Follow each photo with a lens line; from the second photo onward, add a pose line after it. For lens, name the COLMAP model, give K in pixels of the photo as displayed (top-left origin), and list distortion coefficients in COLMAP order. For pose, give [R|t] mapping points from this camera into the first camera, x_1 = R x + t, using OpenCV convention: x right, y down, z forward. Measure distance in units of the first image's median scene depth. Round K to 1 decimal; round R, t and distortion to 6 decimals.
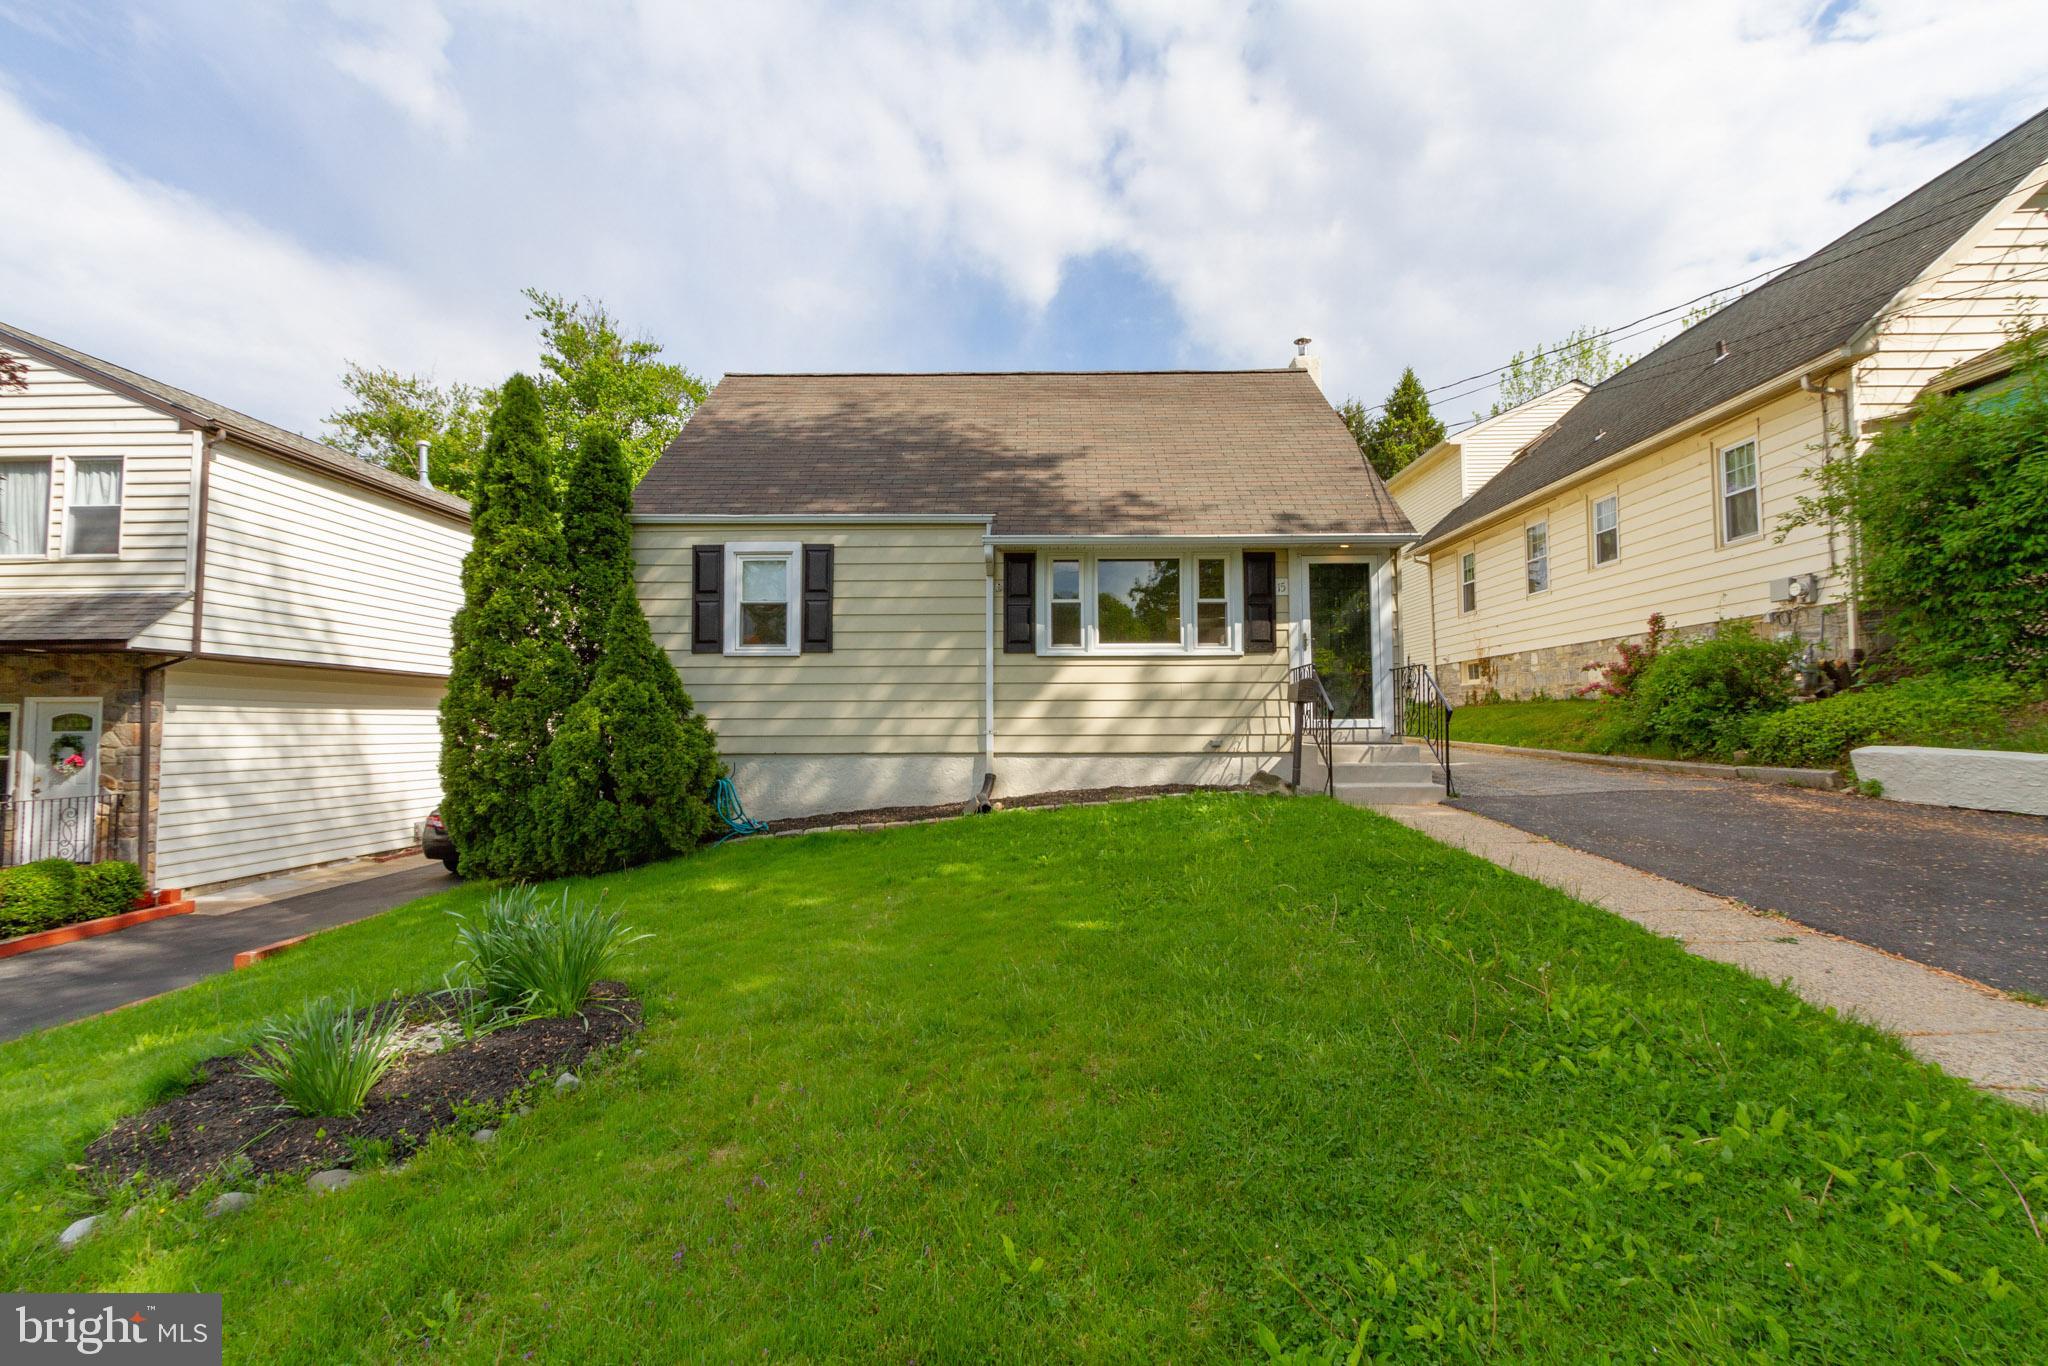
lens RADIAL K [[942.0, 0, 1024.0], [0, 942.0, 681.5], [0, 0, 1]] dist [0.007012, -0.002309]
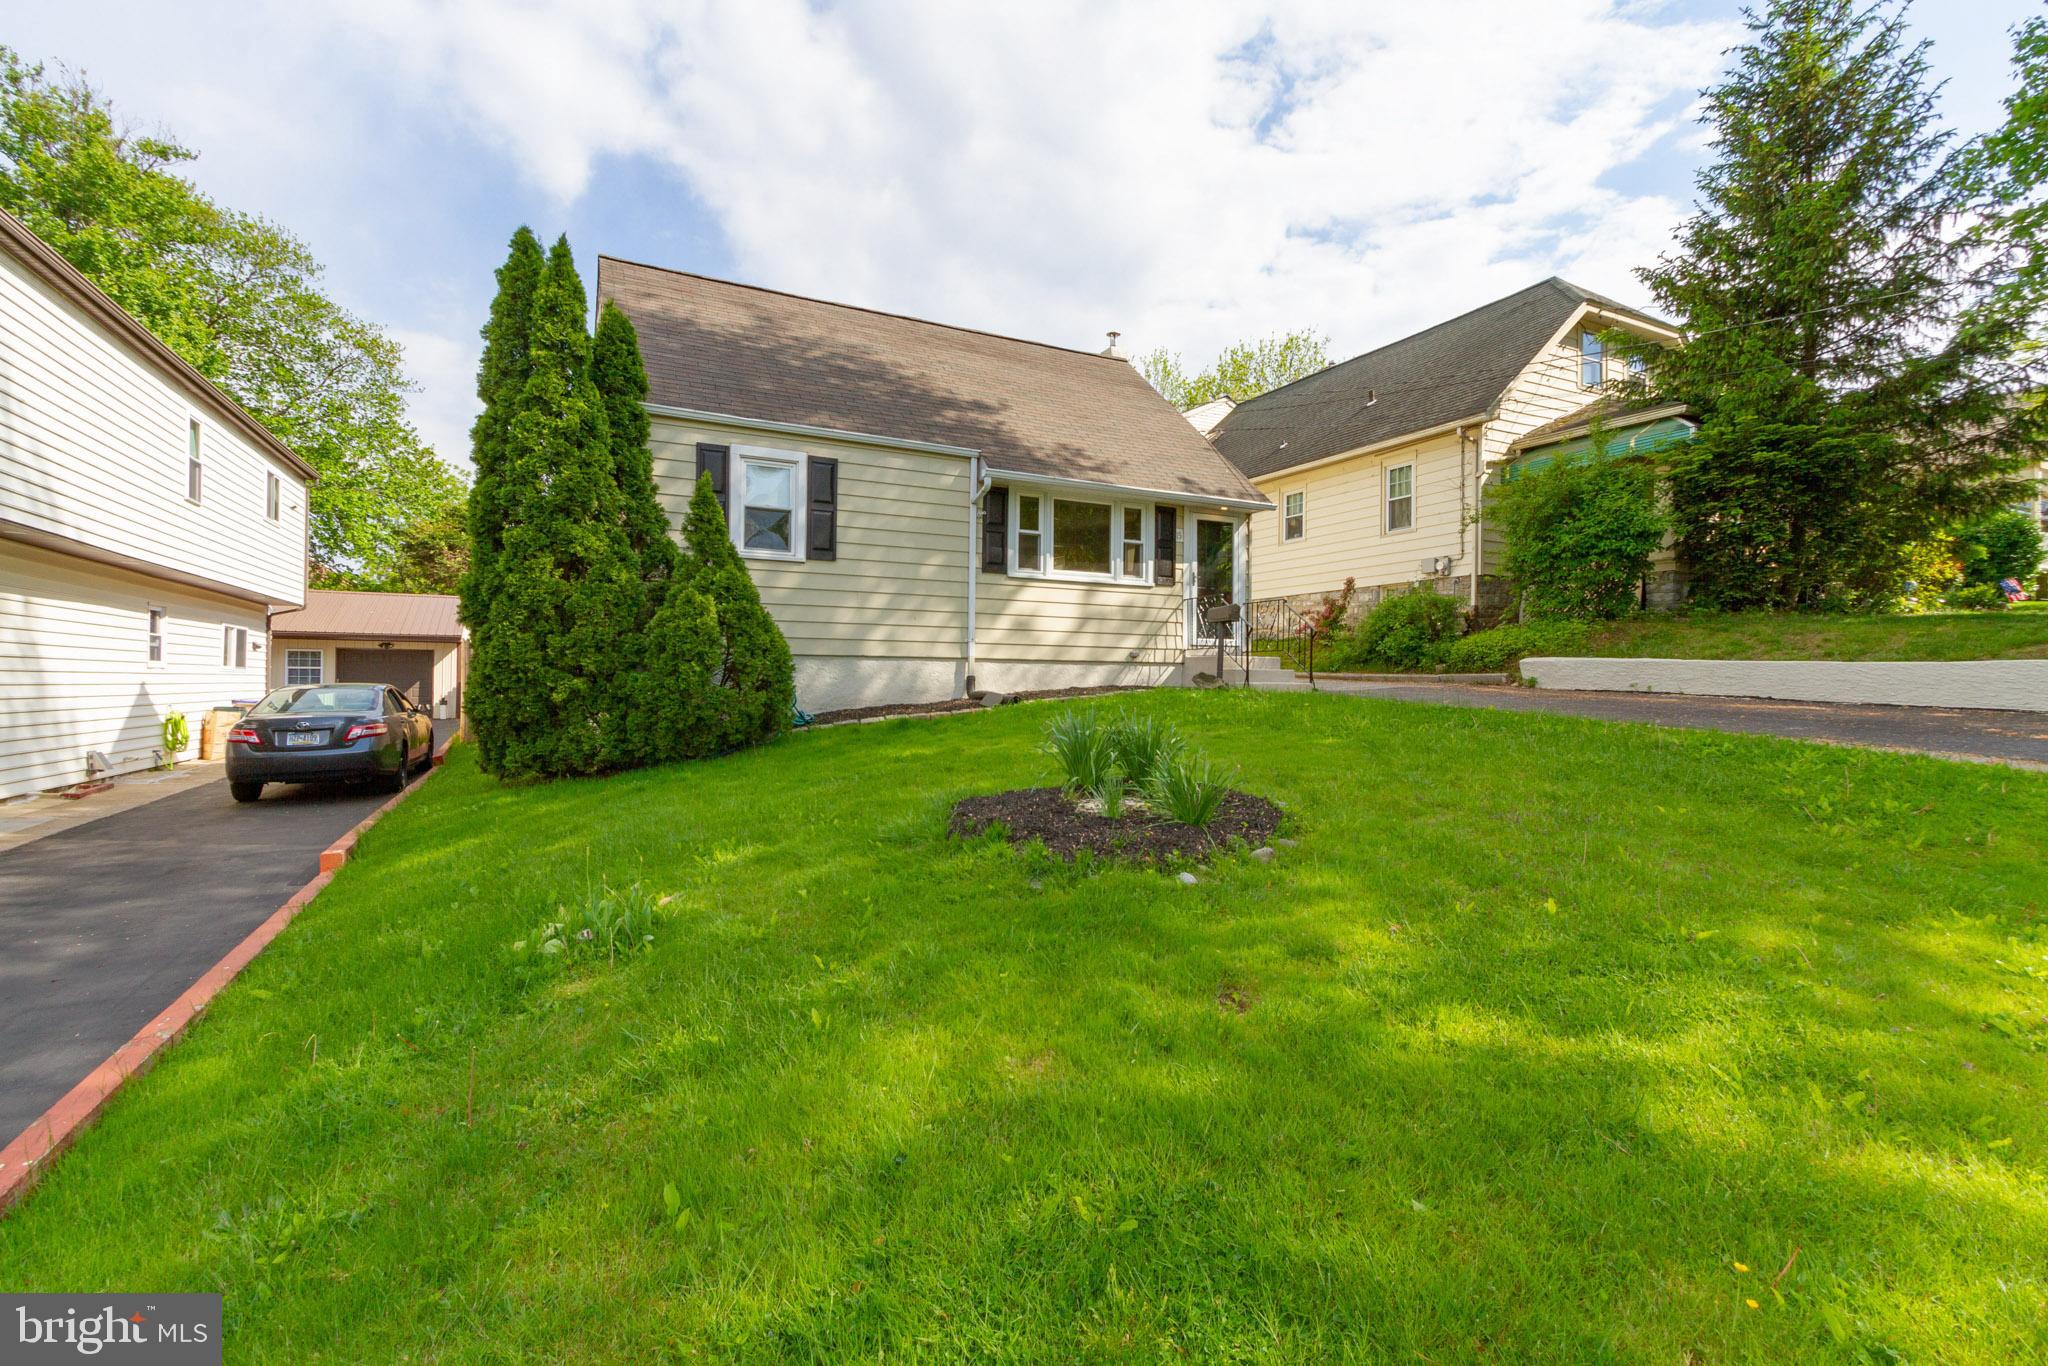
lens RADIAL K [[942.0, 0, 1034.0], [0, 942.0, 681.9], [0, 0, 1]] dist [0.007012, -0.002309]
pose [[0.881921, 0.012199, 0.471240, -0.507381], [-0.034605, 0.998643, 0.038910, 0.056905], [-0.470126, -0.050623, 0.881147, -0.055378]]
